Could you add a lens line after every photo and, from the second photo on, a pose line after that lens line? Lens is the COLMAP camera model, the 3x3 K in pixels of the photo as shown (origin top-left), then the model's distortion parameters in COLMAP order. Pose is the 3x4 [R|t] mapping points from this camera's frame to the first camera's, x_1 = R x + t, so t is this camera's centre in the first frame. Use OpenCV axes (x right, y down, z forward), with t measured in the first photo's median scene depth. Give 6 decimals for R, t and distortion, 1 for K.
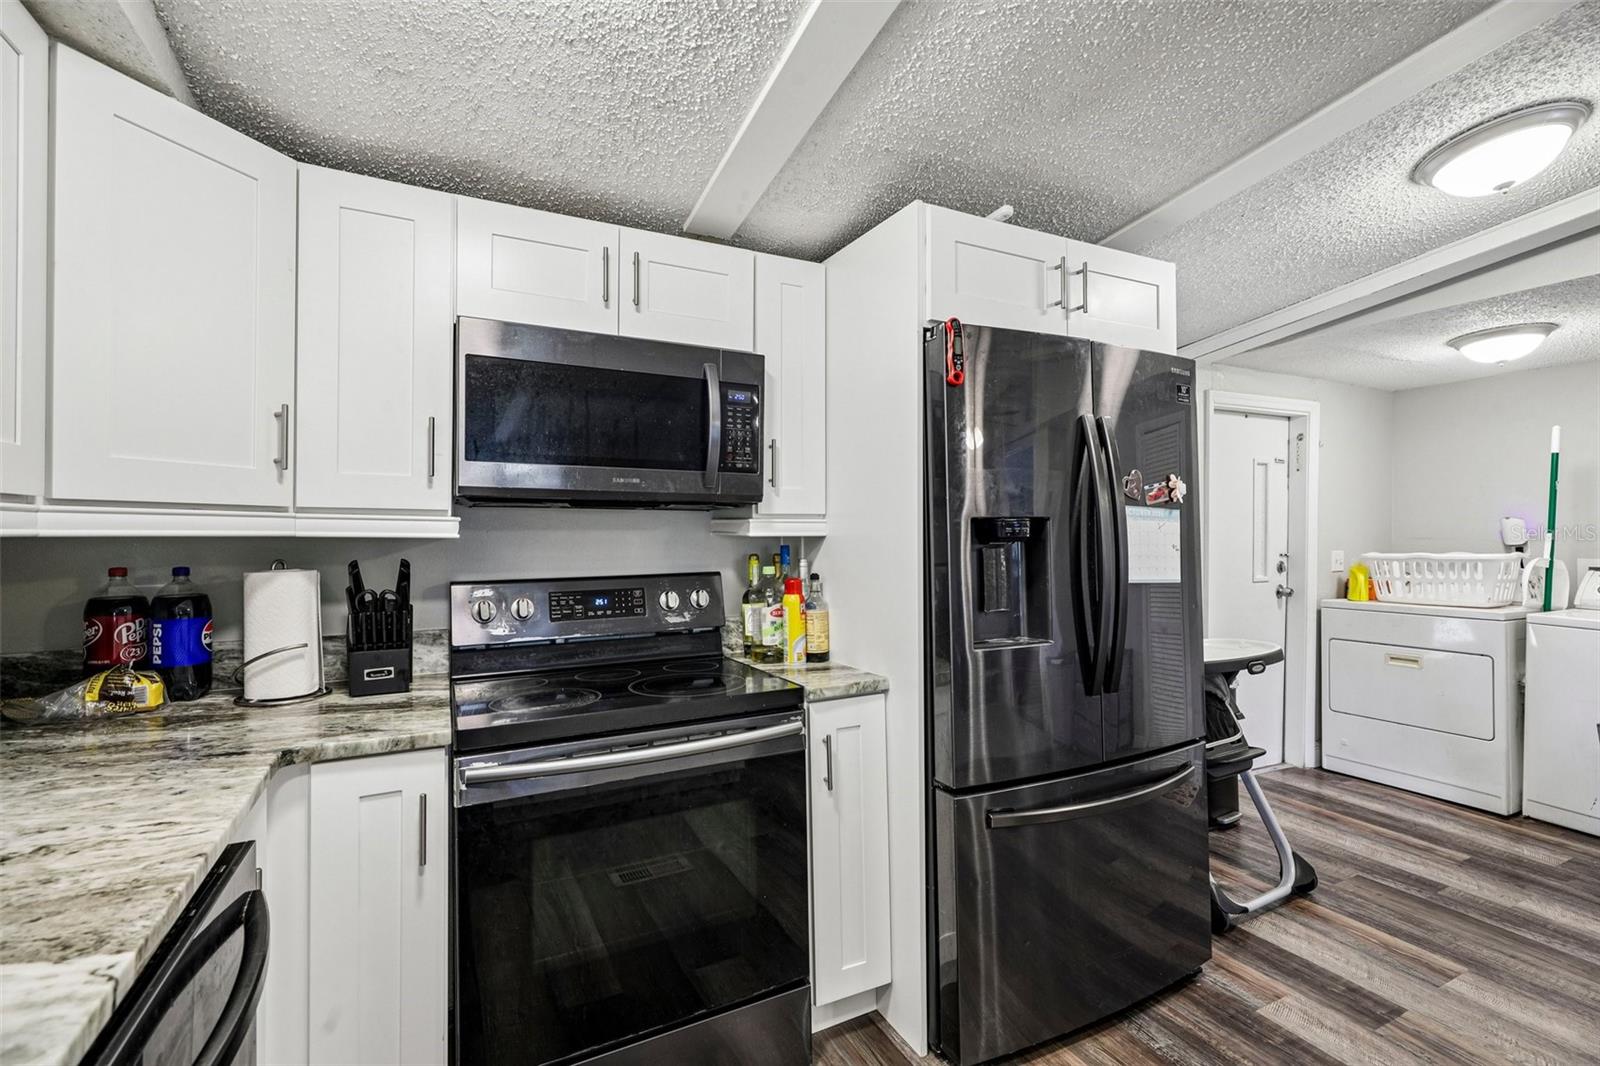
lens RADIAL K [[715.3, 0, 806.8], [0, 715.3, 533.0], [0, 0, 1]] dist [0.001655, 0.000423]
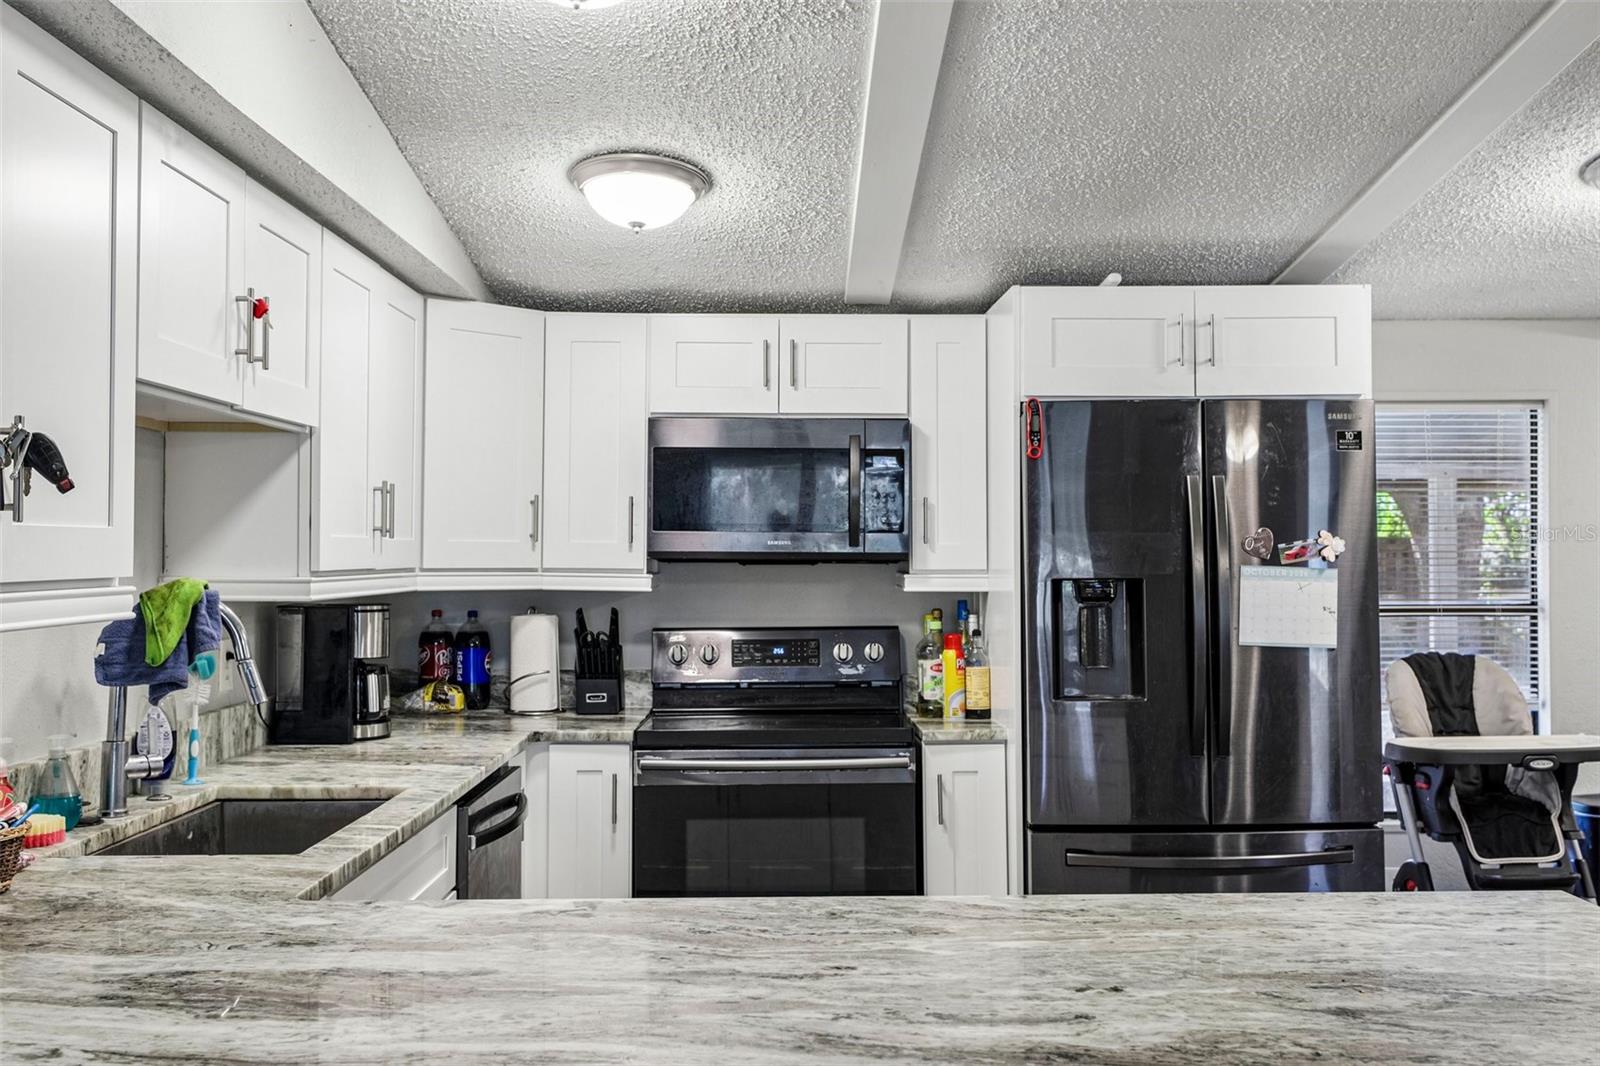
lens RADIAL K [[1557.0, 0, 800.5], [0, 1557.0, 532.2], [0, 0, 1]] dist [-0.003257, 0.000000]
pose [[0.895680, -0.003804, -0.444683, 0.902860], [-0.002419, 0.999907, -0.013426, -0.057674], [0.444693, 0.013101, 0.895587, -1.242213]]
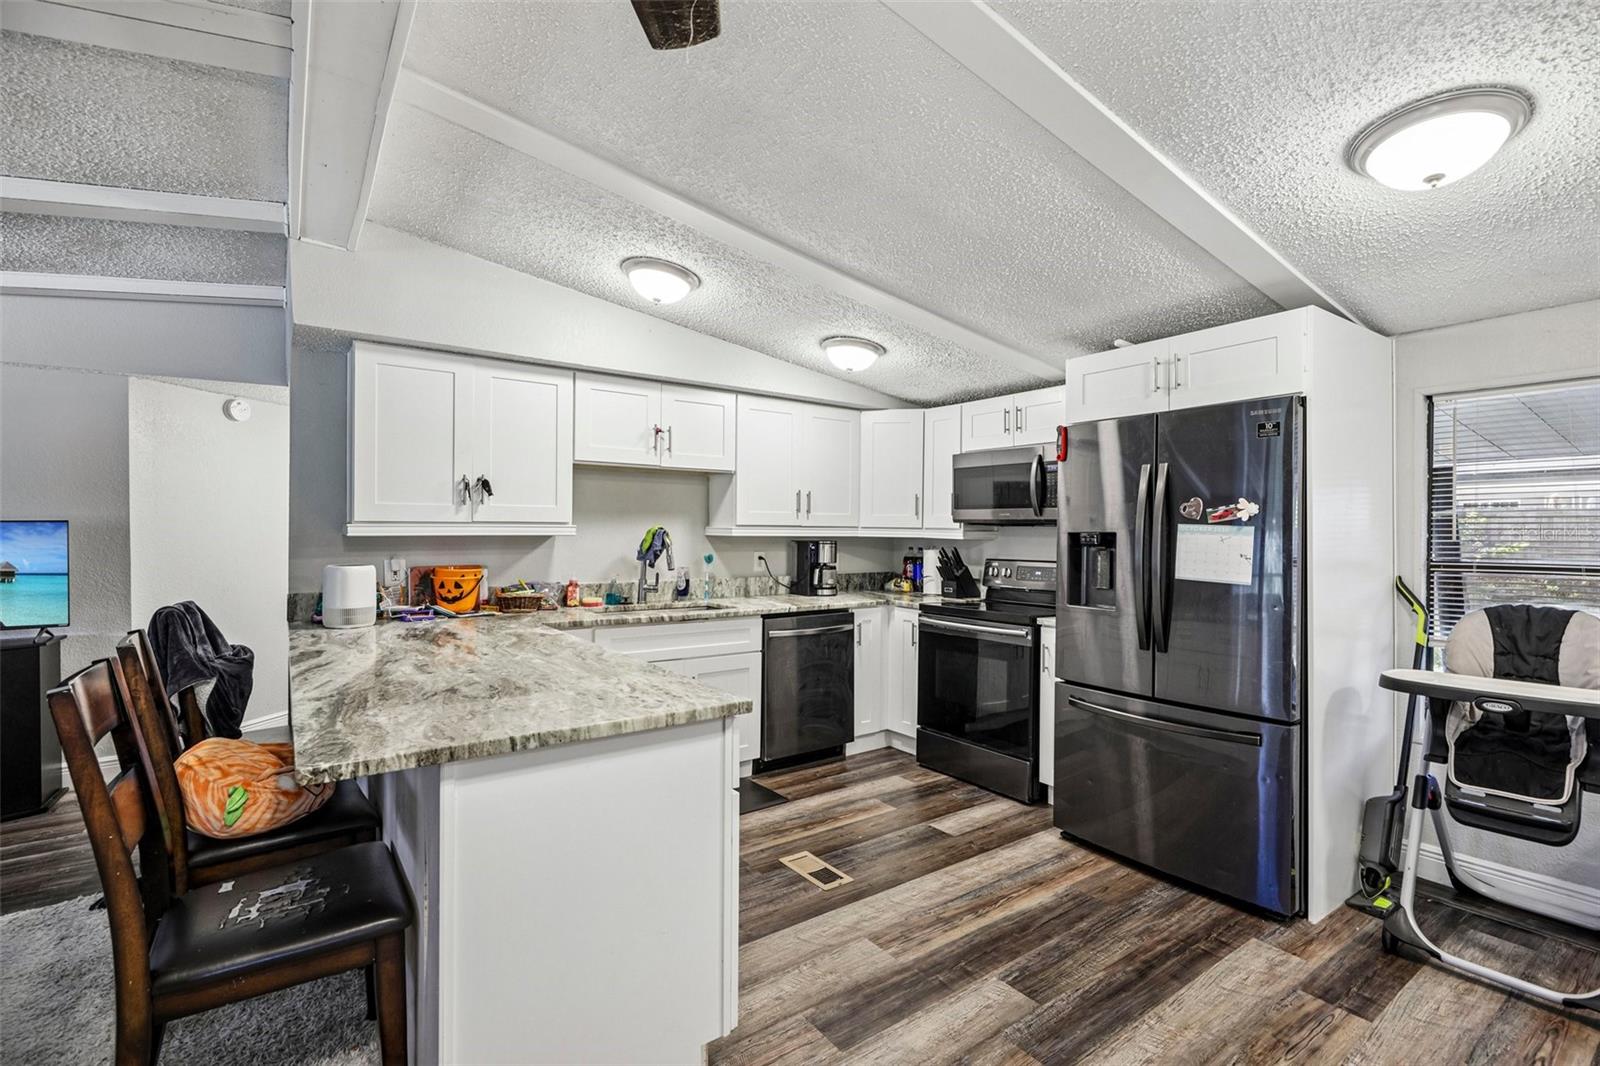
lens RADIAL K [[715.3, 0, 800.9], [0, 715.3, 533.1], [0, 0, 1]] dist [0.001655, 0.000423]
pose [[0.149966, 0.006899, -0.988667, 1.846541], [-0.009316, 0.999941, 0.005564, -0.023108], [0.988647, 0.008376, 0.150021, 0.054024]]
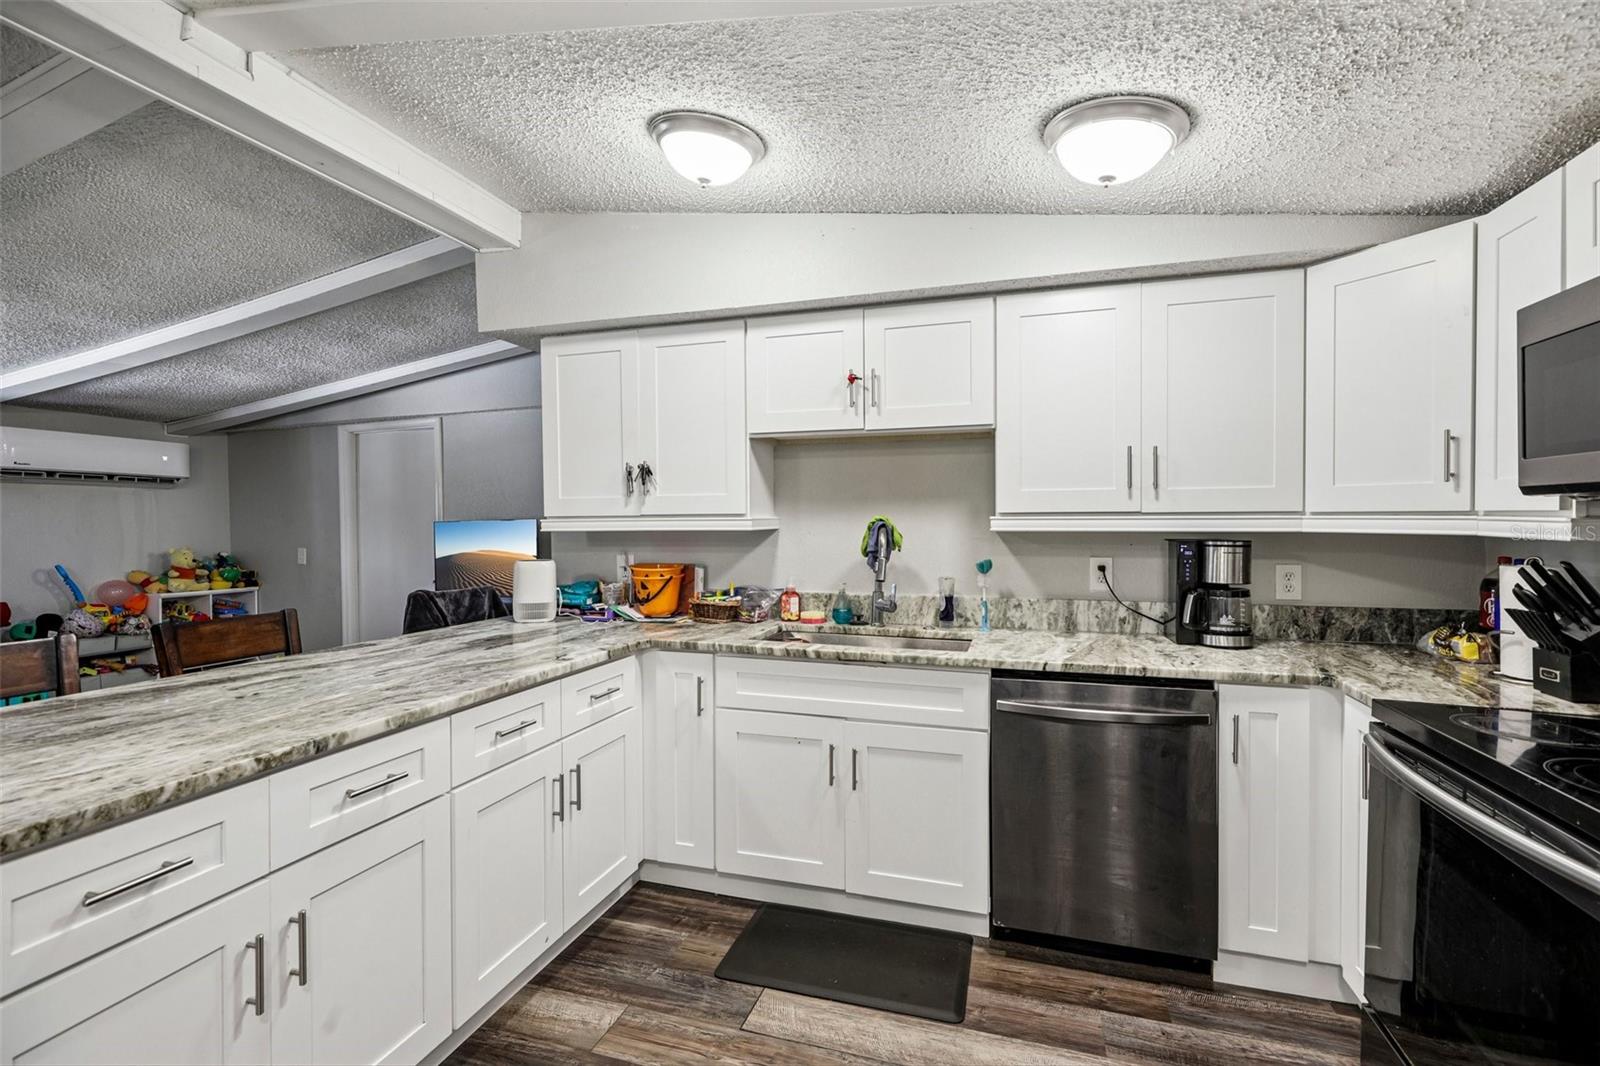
lens RADIAL K [[715.3, 0, 801.6], [0, 715.3, 532.2], [0, 0, 1]] dist [0.001655, 0.000423]
pose [[-0.697439, 0.013007, -0.716526, 0.804957], [0.002390, 0.999872, 0.015824, -0.020277], [0.716640, 0.009324, -0.697381, 0.898245]]
